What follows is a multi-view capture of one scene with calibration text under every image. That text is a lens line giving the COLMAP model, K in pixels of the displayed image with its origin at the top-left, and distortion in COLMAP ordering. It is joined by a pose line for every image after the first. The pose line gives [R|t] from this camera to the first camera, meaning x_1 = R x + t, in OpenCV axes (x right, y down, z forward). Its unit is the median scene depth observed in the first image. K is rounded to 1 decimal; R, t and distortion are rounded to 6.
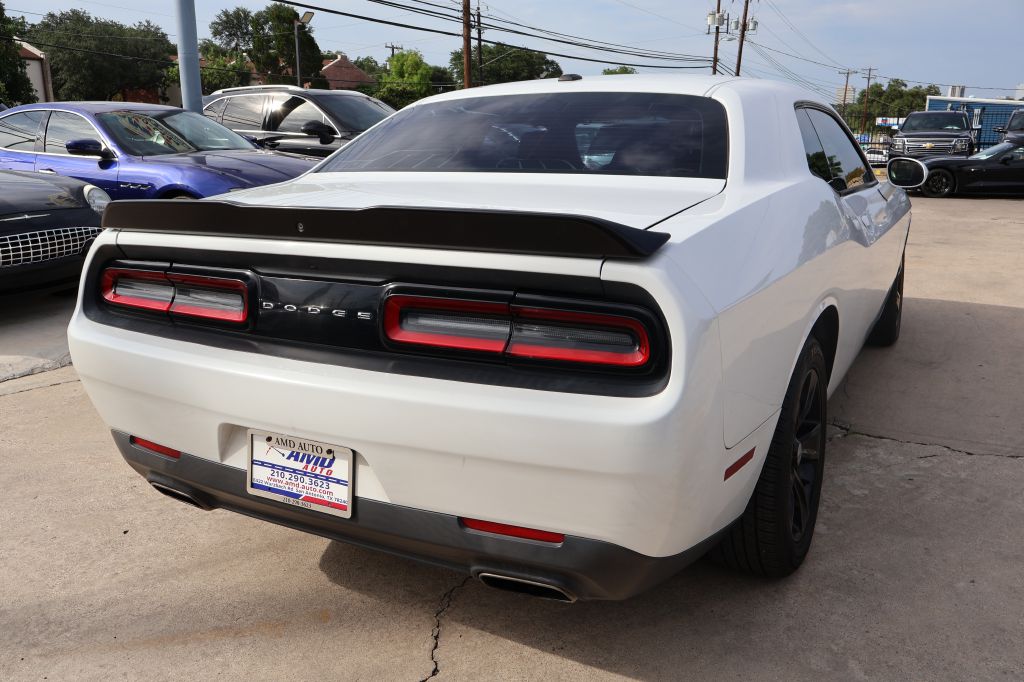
lens RADIAL K [[872.6, 0, 509.8], [0, 872.6, 336.3], [0, 0, 1]] dist [-0.007508, 0.007035]
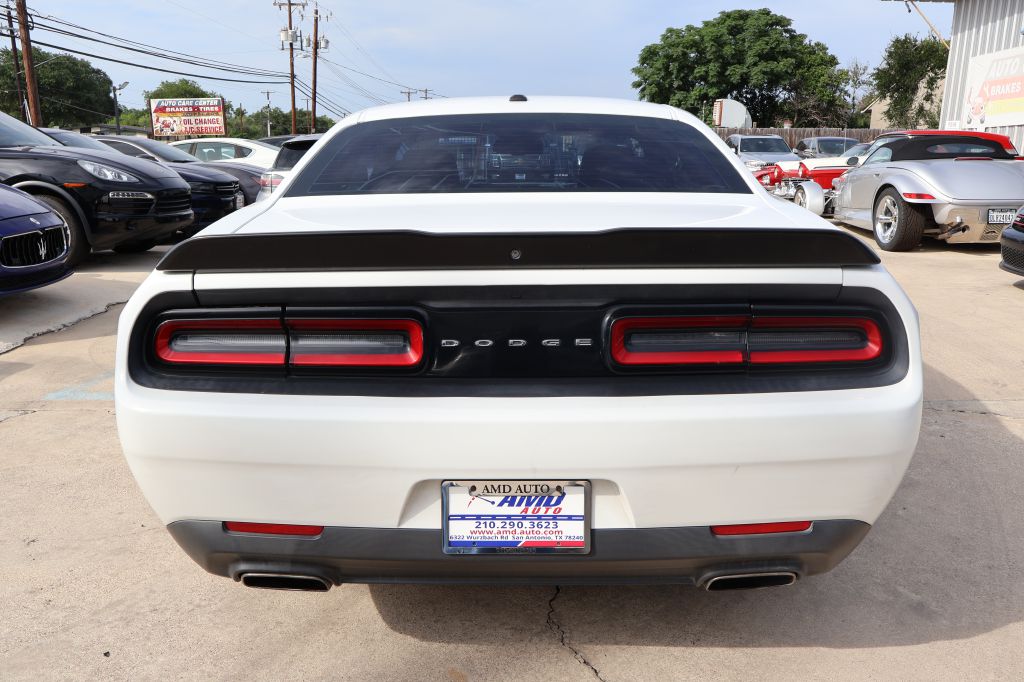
lens RADIAL K [[872.6, 0, 509.8], [0, 872.6, 336.3], [0, 0, 1]] dist [-0.007508, 0.007035]
pose [[0.881878, -0.095975, 0.461606, -0.655242], [0.103738, 0.994567, 0.008599, -0.044800], [-0.459923, 0.040303, 0.887044, 0.169475]]
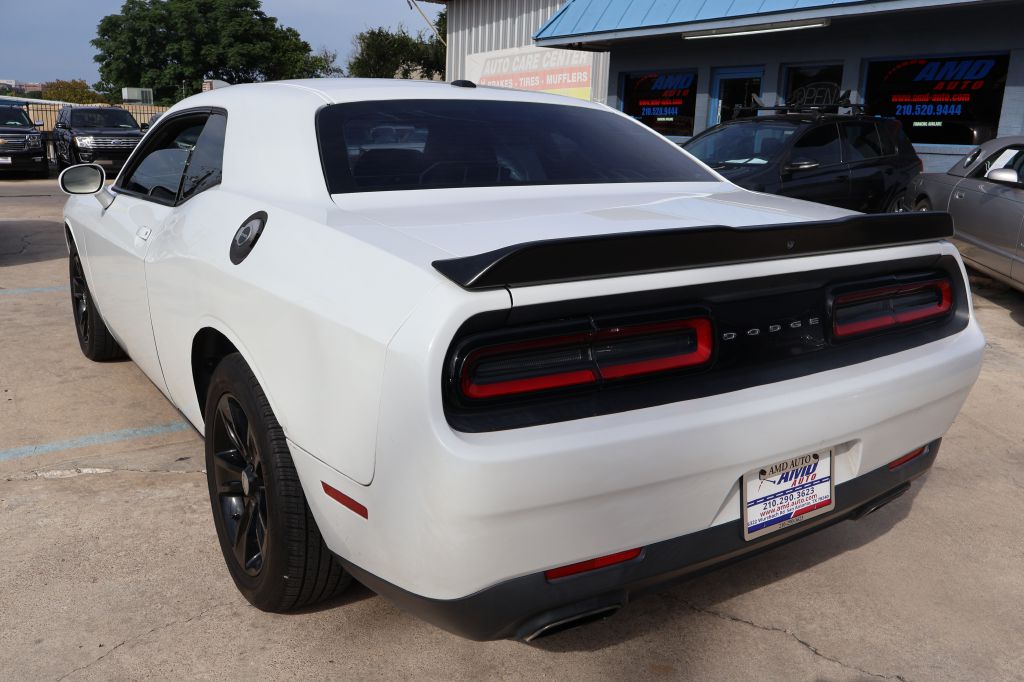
lens RADIAL K [[869.2, 0, 520.4], [0, 869.2, 339.3], [0, 0, 1]] dist [-0.007668, 0.000318]
pose [[0.449985, -0.192084, 0.872134, -1.200395], [0.183313, 0.975665, 0.120305, -0.186270], [-0.874019, 0.105738, 0.474247, 0.777168]]
